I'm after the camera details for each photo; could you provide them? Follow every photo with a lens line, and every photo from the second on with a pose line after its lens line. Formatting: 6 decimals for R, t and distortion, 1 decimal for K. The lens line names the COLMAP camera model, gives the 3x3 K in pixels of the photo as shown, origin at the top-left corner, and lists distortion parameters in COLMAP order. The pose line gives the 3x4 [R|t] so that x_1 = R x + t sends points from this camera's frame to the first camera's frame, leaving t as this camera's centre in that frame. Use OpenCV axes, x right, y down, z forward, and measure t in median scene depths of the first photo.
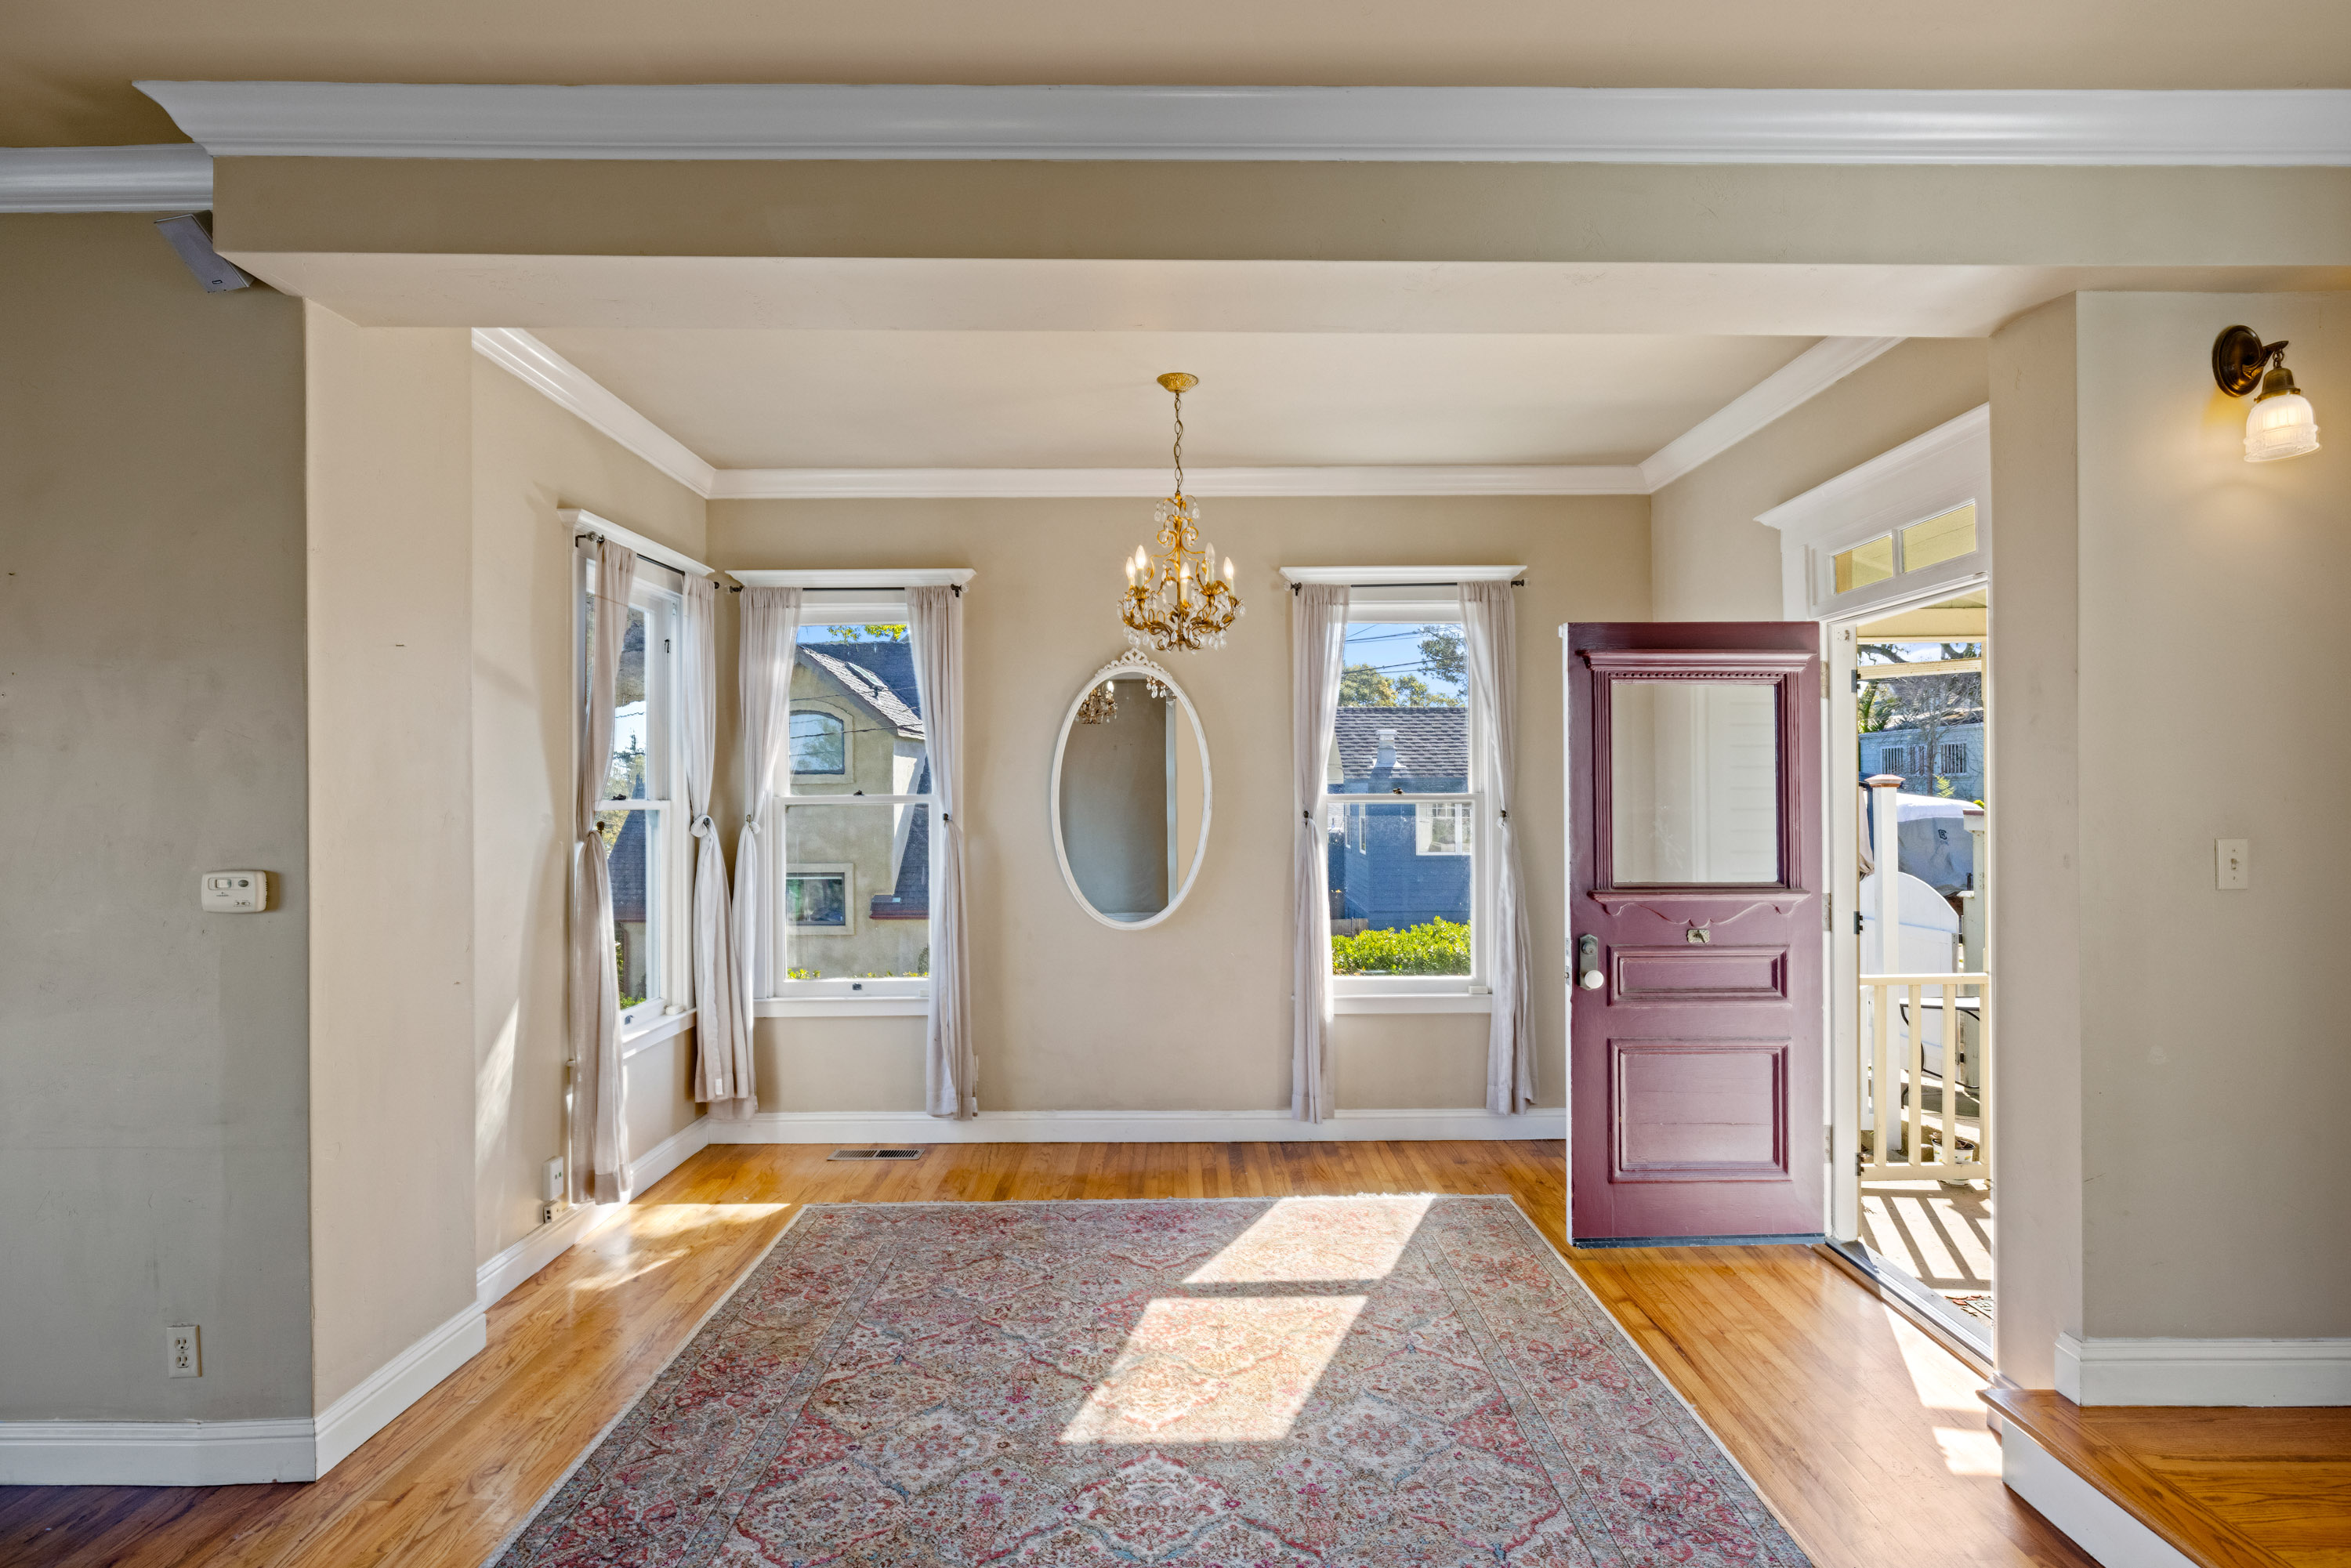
lens RADIAL K [[1140.3, 0, 1187.4], [0, 1140.3, 789.9], [0, 0, 1]] dist [-0.004156, -0.000090]
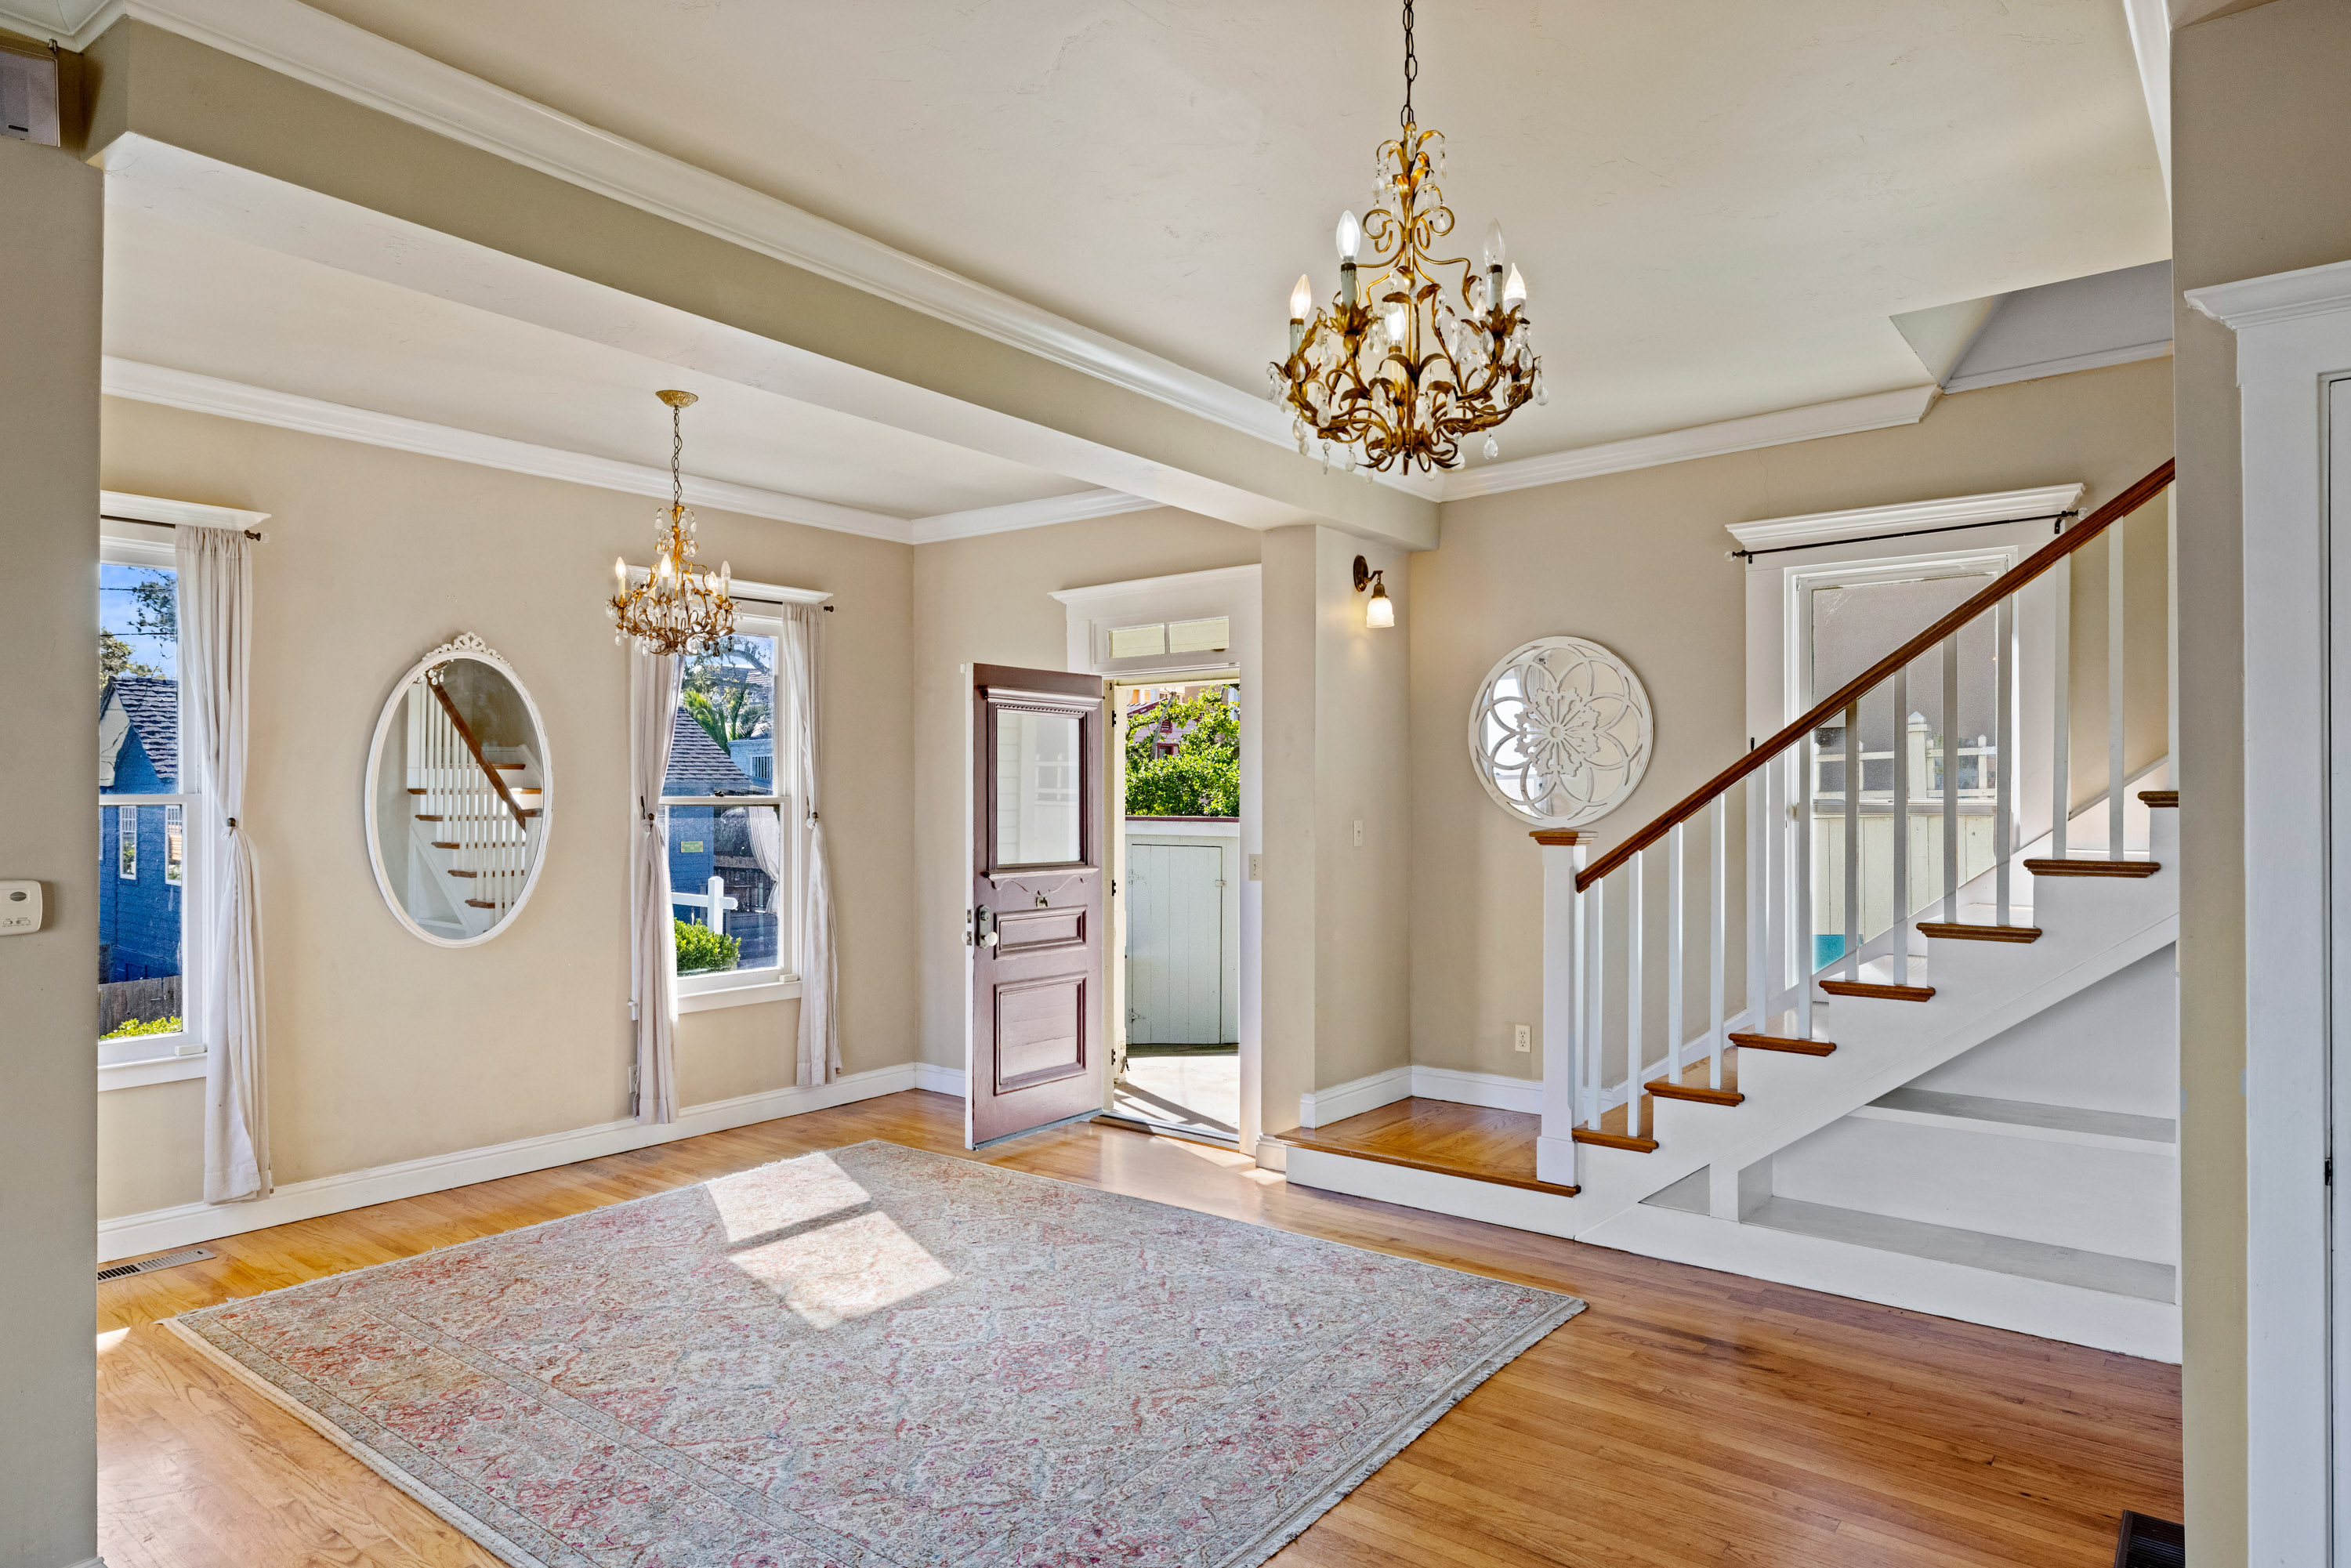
lens RADIAL K [[1381.9, 0, 1181.8], [0, 1381.9, 790.6], [0, 0, 1]] dist [-0.006414, 0.002996]
pose [[0.618691, 0.010152, 0.785568, -0.730918], [-0.005148, 0.999947, -0.008868, 0.009415], [-0.785617, 0.001443, 0.618711, -0.144031]]
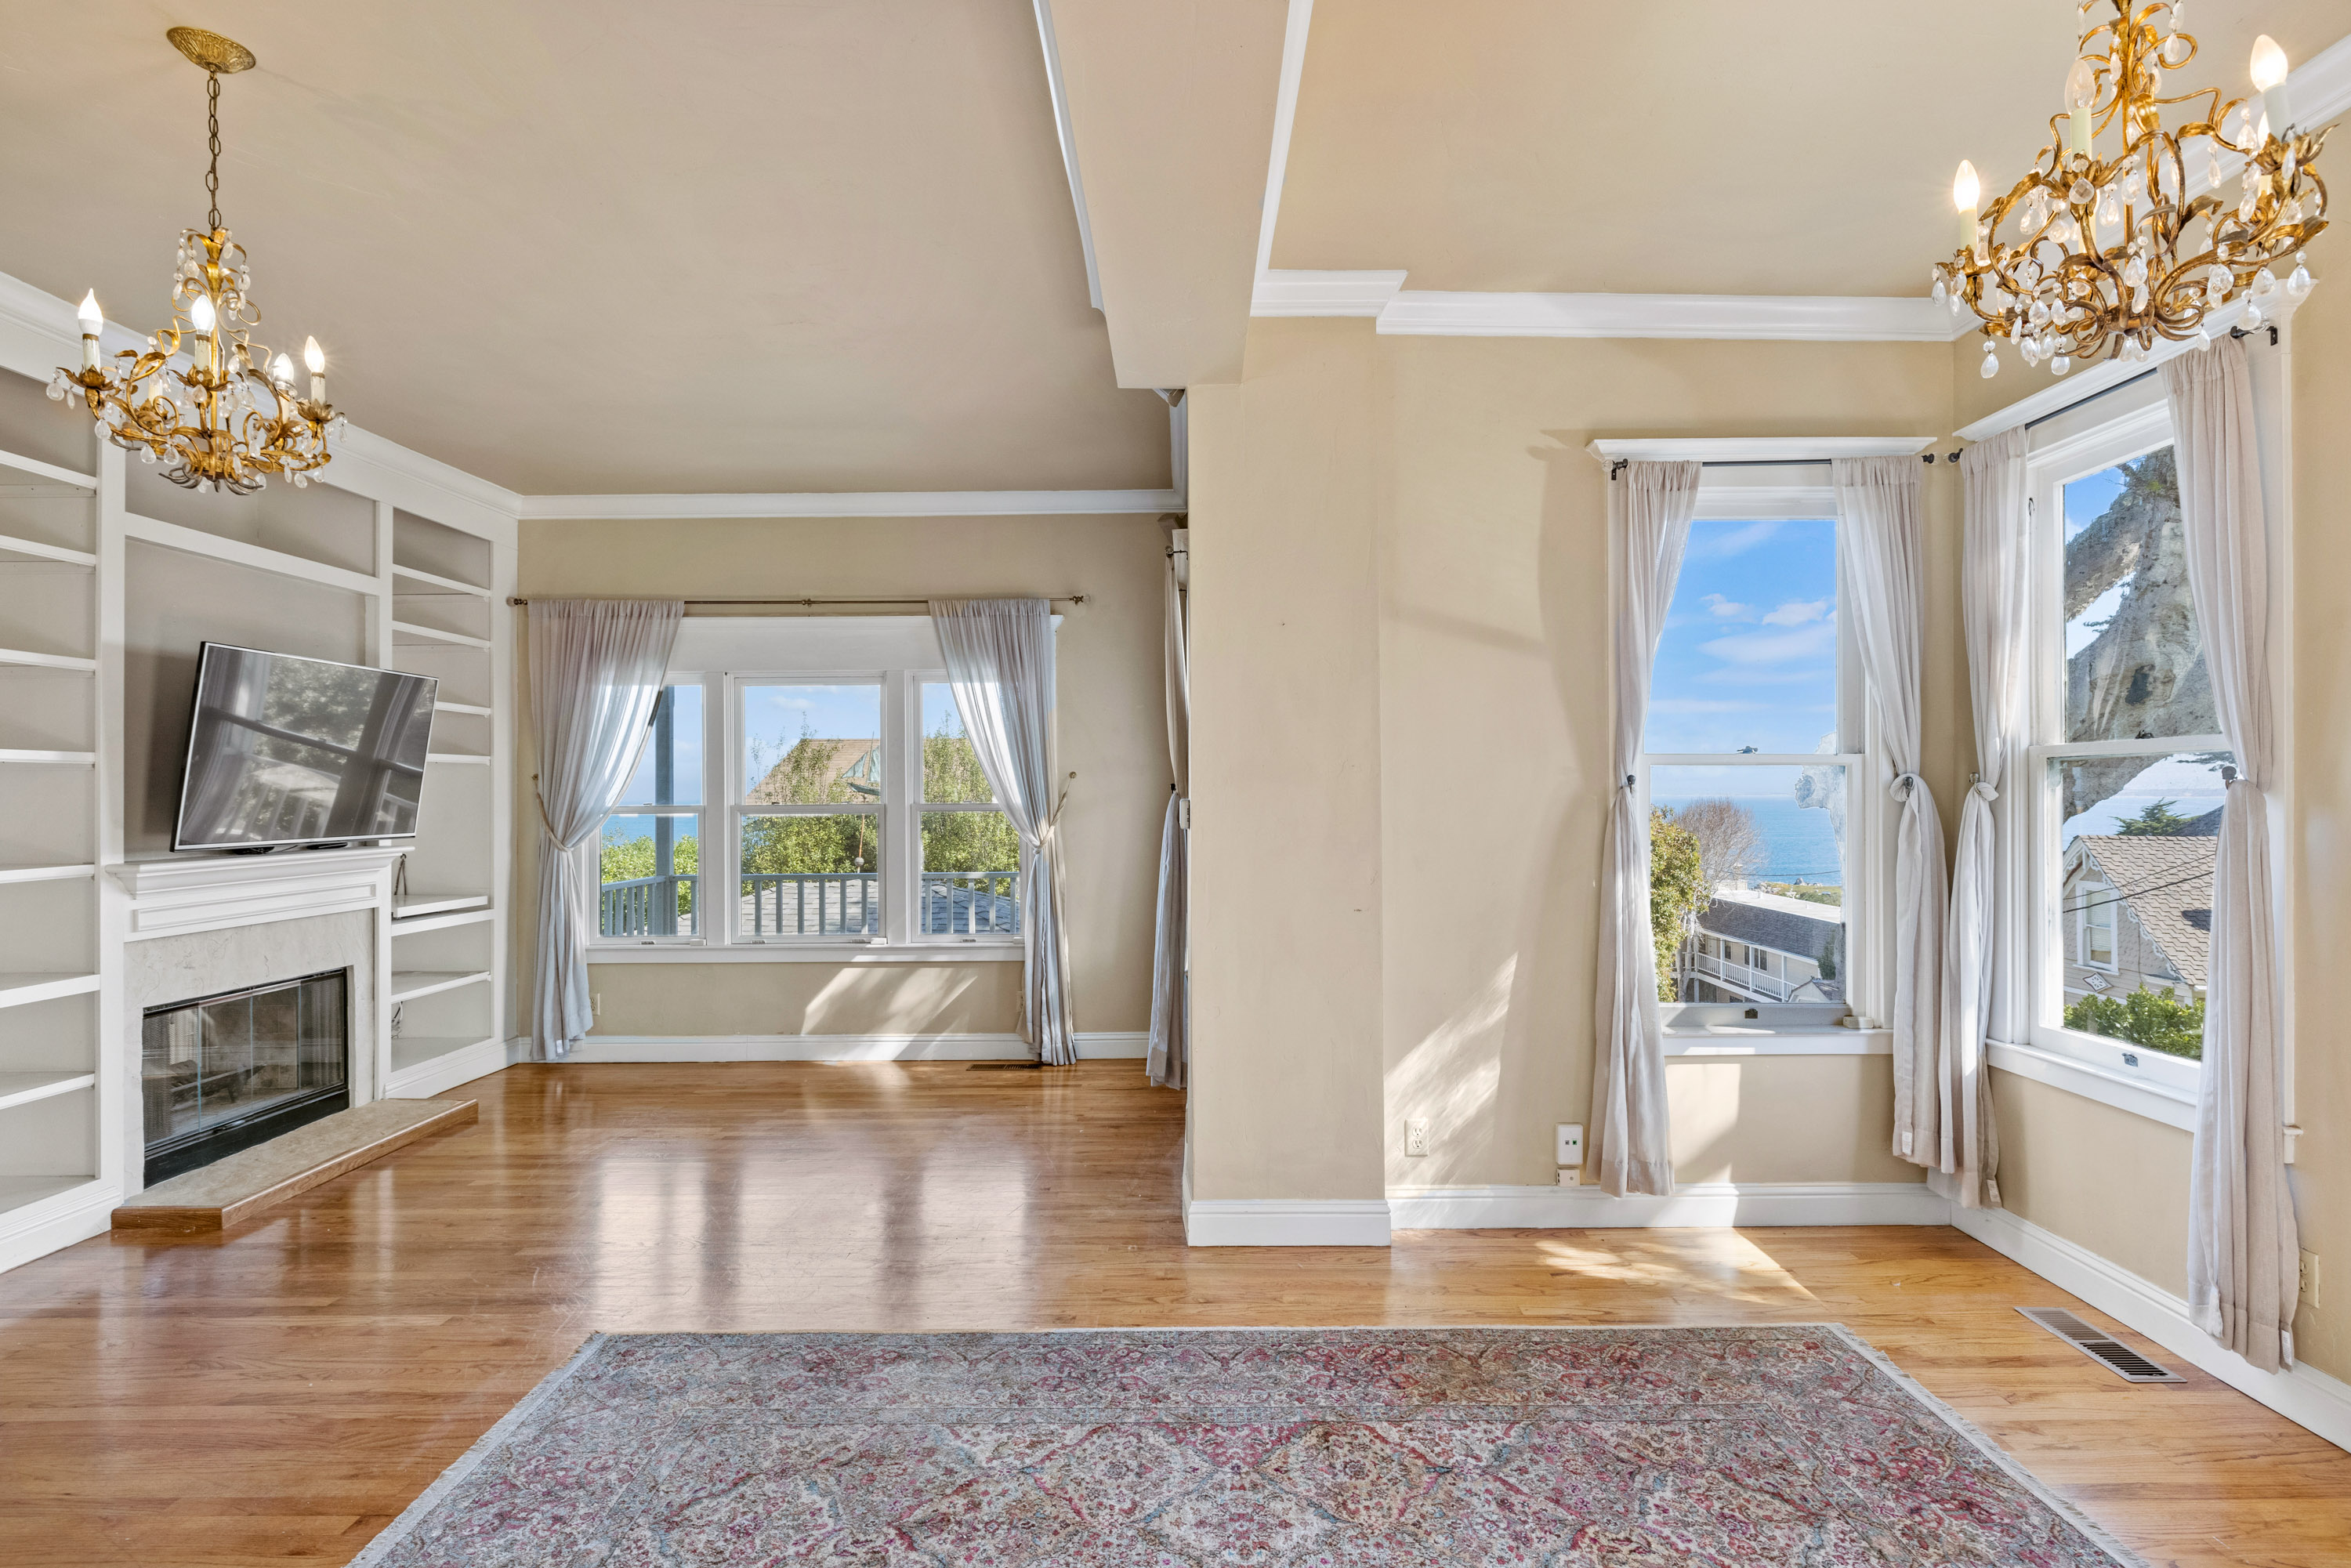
lens RADIAL K [[1140.3, 0, 1179.4], [0, 1140.3, 780.5], [0, 0, 1]] dist [-0.004156, -0.000090]
pose [[-0.004758, -0.002043, -0.999987, 0.416056], [0.005753, 0.999981, -0.002070, 0.033381], [0.999972, -0.005763, -0.004747, 0.681057]]
